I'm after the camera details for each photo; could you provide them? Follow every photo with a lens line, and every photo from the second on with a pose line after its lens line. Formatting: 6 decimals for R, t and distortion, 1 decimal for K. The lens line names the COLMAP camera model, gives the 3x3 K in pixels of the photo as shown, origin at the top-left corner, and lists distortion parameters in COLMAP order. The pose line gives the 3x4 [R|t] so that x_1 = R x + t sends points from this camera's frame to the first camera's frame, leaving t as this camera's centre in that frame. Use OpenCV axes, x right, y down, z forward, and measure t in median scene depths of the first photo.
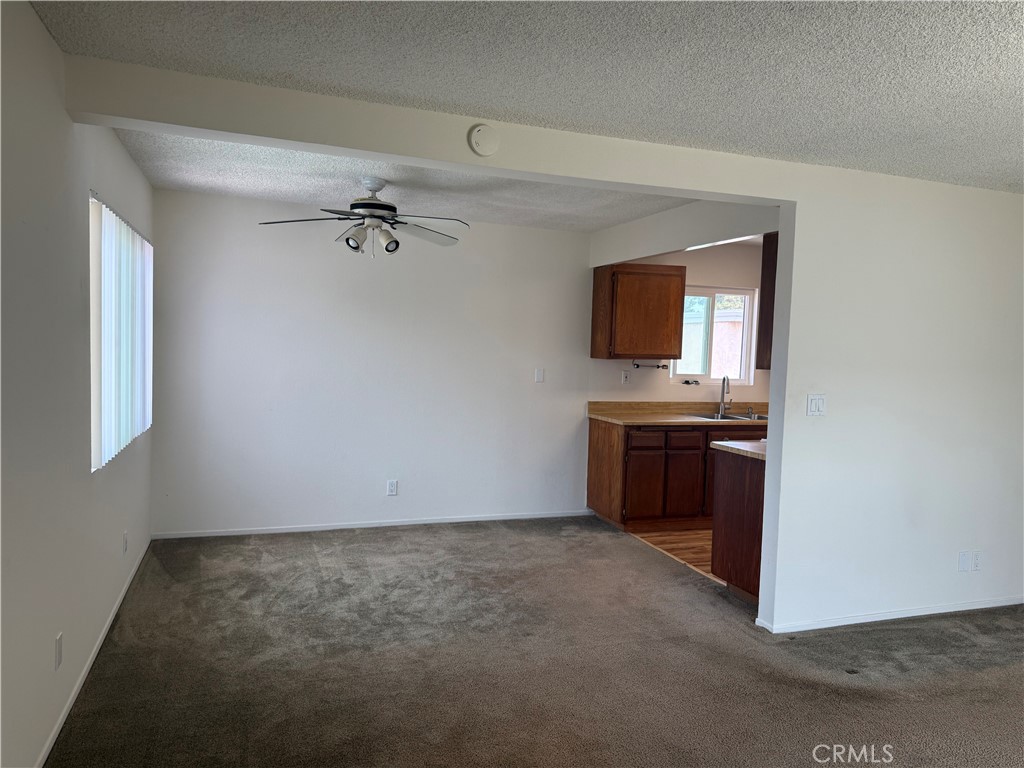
lens RADIAL K [[714.9, 0, 512.5], [0, 714.9, 385.8], [0, 0, 1]] dist [0.137605, -0.255932]
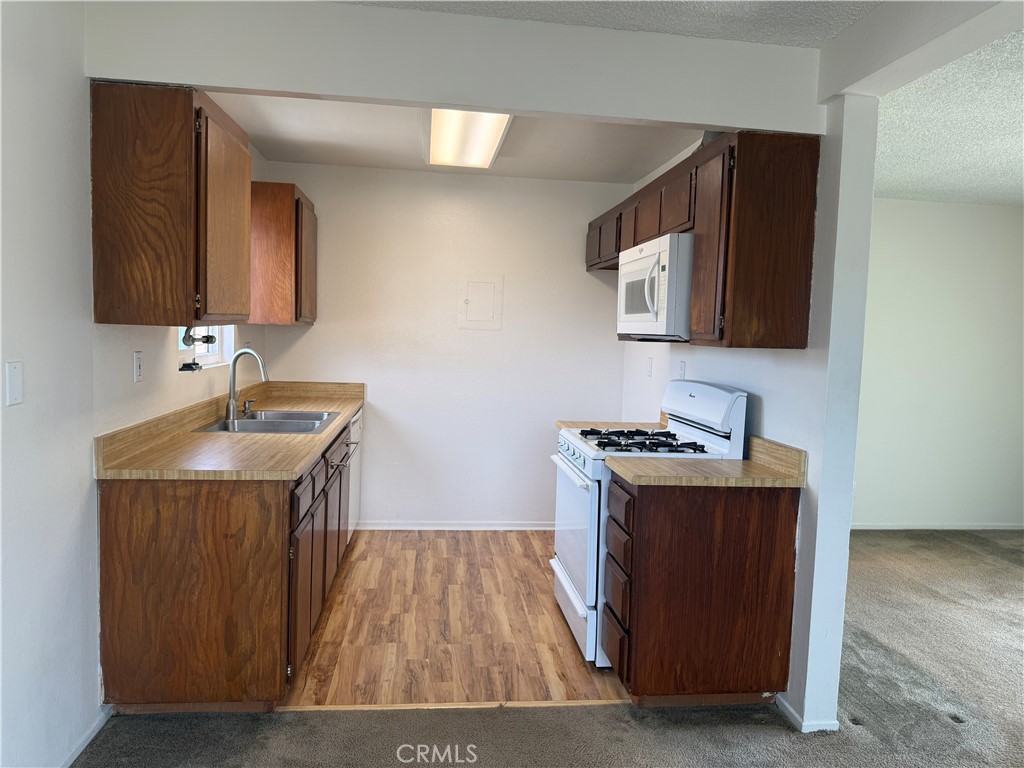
lens RADIAL K [[715.6, 0, 509.5], [0, 715.6, 384.2], [0, 0, 1]] dist [-0.001599, -0.001719]
pose [[0.229333, -0.098393, 0.968362, -0.239007], [0.026997, 0.995138, 0.094720, -0.042107], [-0.972973, 0.004421, 0.230875, 0.810059]]
